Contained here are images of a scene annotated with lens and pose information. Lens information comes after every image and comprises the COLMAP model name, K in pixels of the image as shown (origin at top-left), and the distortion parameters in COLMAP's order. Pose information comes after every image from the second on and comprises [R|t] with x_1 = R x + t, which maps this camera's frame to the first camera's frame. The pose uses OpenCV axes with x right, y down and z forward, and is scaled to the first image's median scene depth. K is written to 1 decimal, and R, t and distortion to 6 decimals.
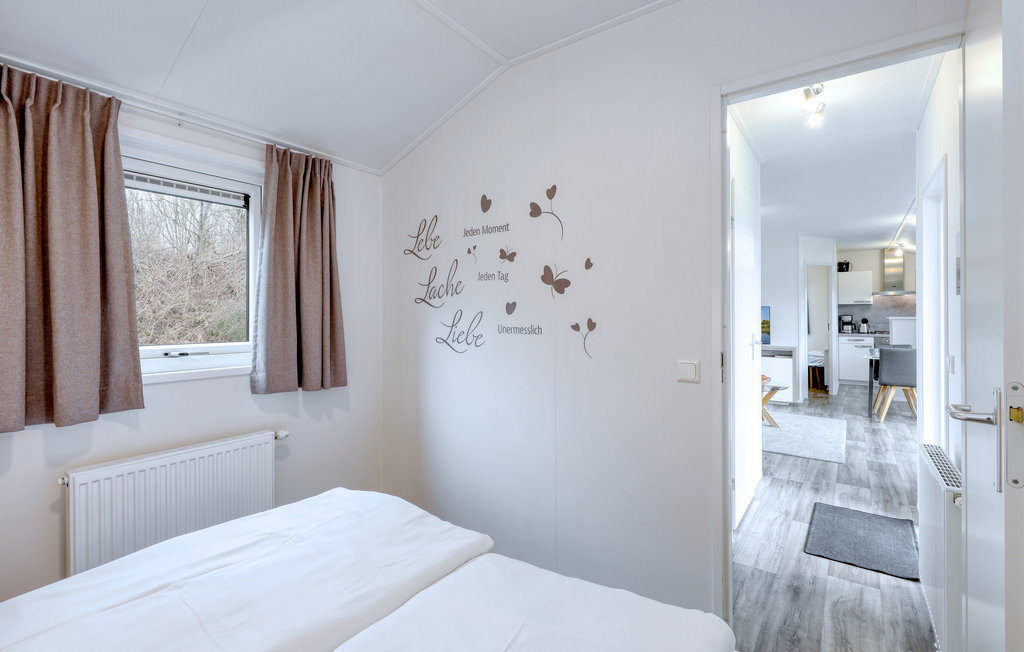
lens RADIAL K [[483.7, 0, 509.9], [0, 483.7, 321.7], [0, 0, 1]] dist [0.000831, -0.000273]
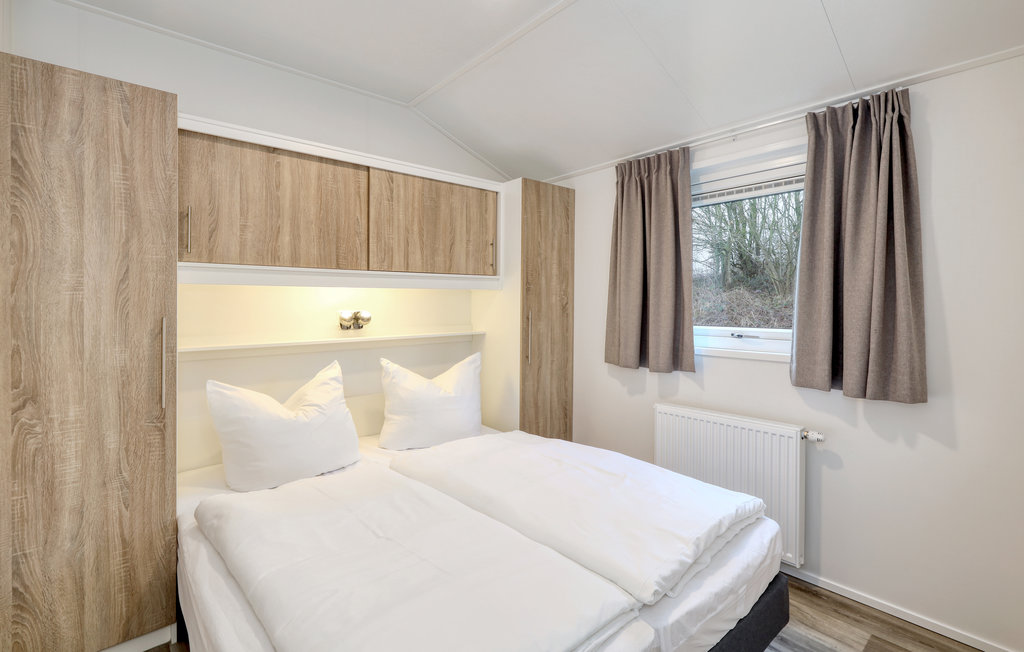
lens RADIAL K [[483.7, 0, 510.4], [0, 483.7, 315.4], [0, 0, 1]] dist [0.000831, -0.000273]
pose [[-0.253091, 0.023518, -0.967157, 0.582507], [-0.012005, 0.999551, 0.027448, -0.007057], [0.967368, 0.018558, -0.252695, 0.756246]]
